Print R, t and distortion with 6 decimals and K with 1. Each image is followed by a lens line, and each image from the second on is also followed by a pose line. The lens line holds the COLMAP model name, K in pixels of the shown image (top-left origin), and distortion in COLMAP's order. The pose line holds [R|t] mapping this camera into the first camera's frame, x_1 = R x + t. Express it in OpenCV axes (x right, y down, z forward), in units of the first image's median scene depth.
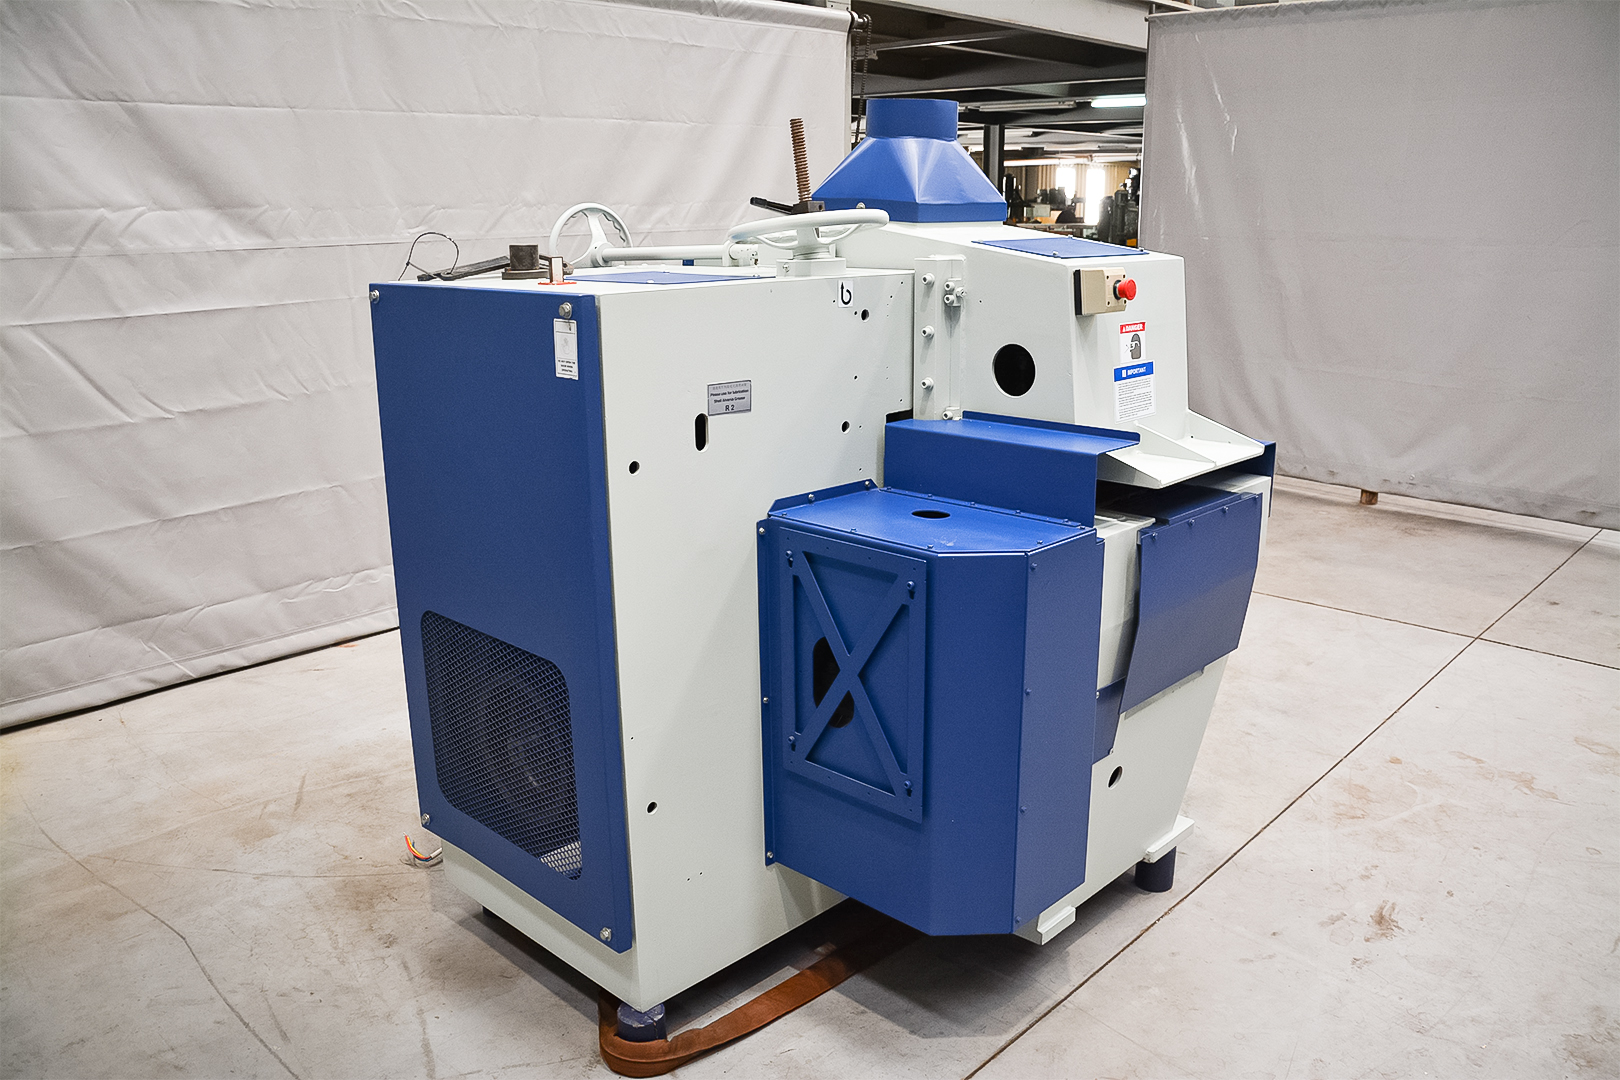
lens RADIAL K [[1246.4, 0, 810.0], [0, 1246.4, 540.0], [0, 0, 1]] dist [-0.150814, 0.116039]
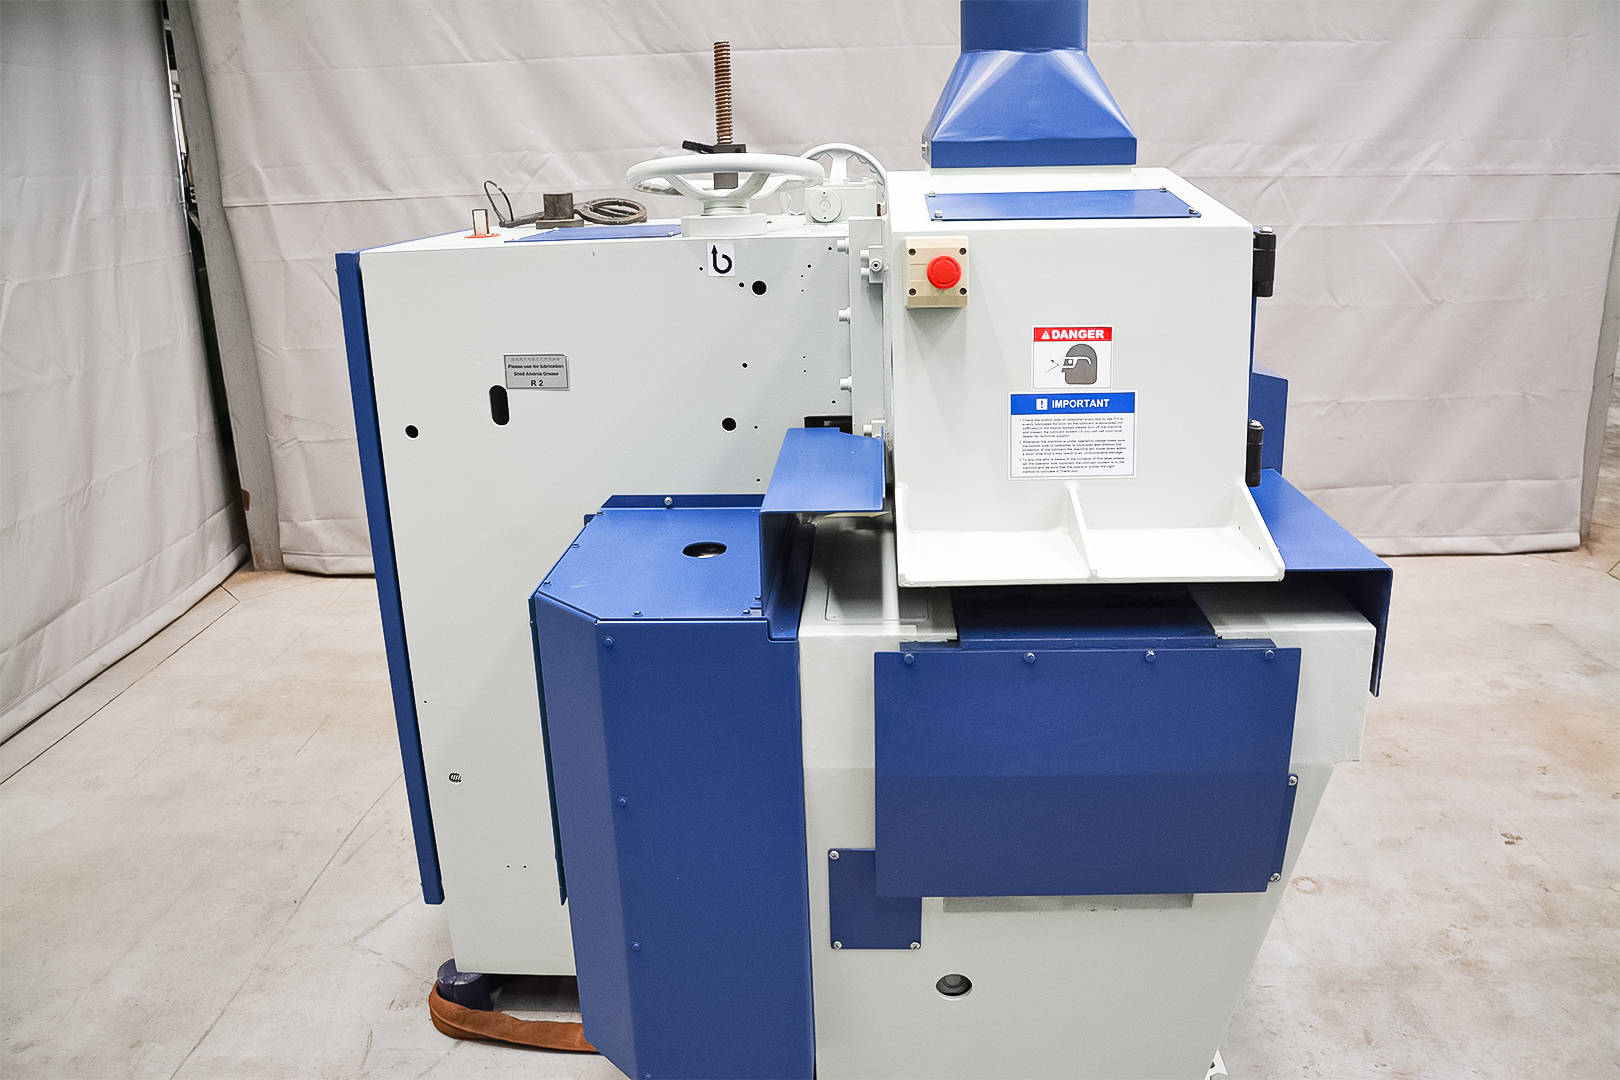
lens RADIAL K [[1246.4, 0, 810.0], [0, 1246.4, 540.0], [0, 0, 1]] dist [-0.150814, 0.116039]
pose [[0.662978, 0.210736, -0.718366, 0.631502], [-0.173708, 0.976678, 0.126199, -0.123086], [0.728207, 0.041118, 0.684123, 0.465417]]
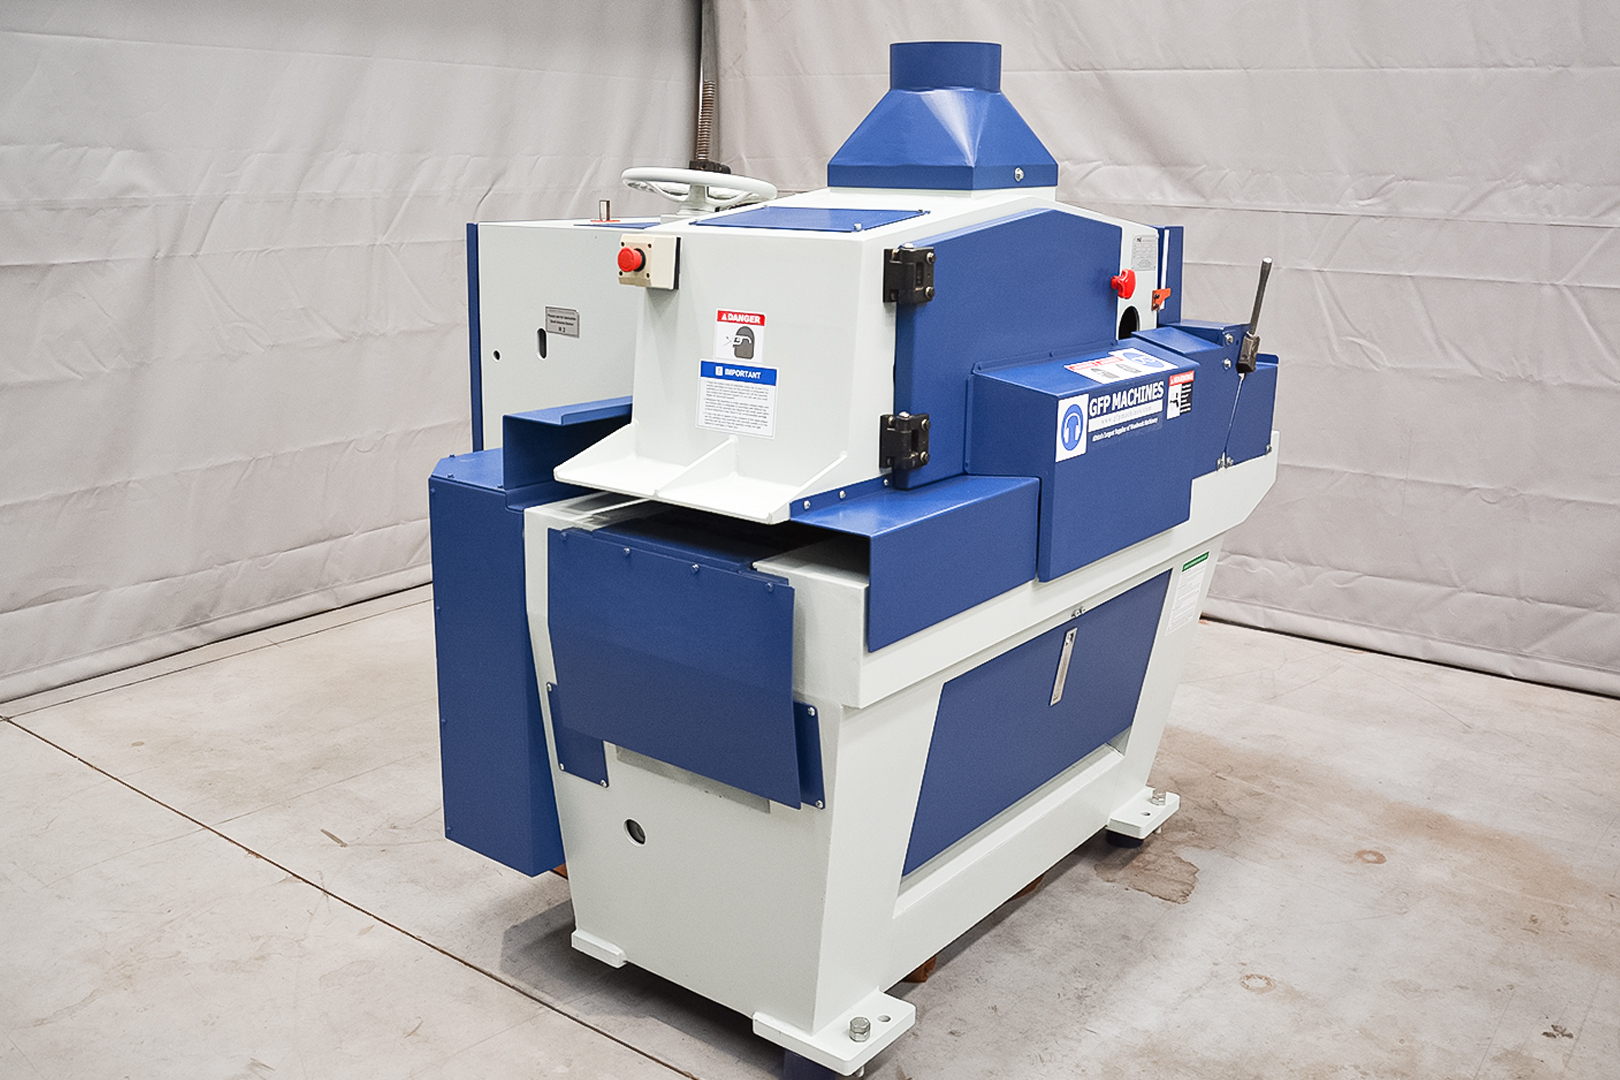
lens RADIAL K [[1430.6, 0, 806.3], [0, 1430.6, 488.9], [0, 0, 1]] dist [-0.171616, 0.146486]
pose [[0.117771, 0.228331, -0.966434, 1.150513], [-0.275610, 0.942489, 0.189087, -0.247910], [0.954028, 0.244090, 0.173928, 0.885416]]
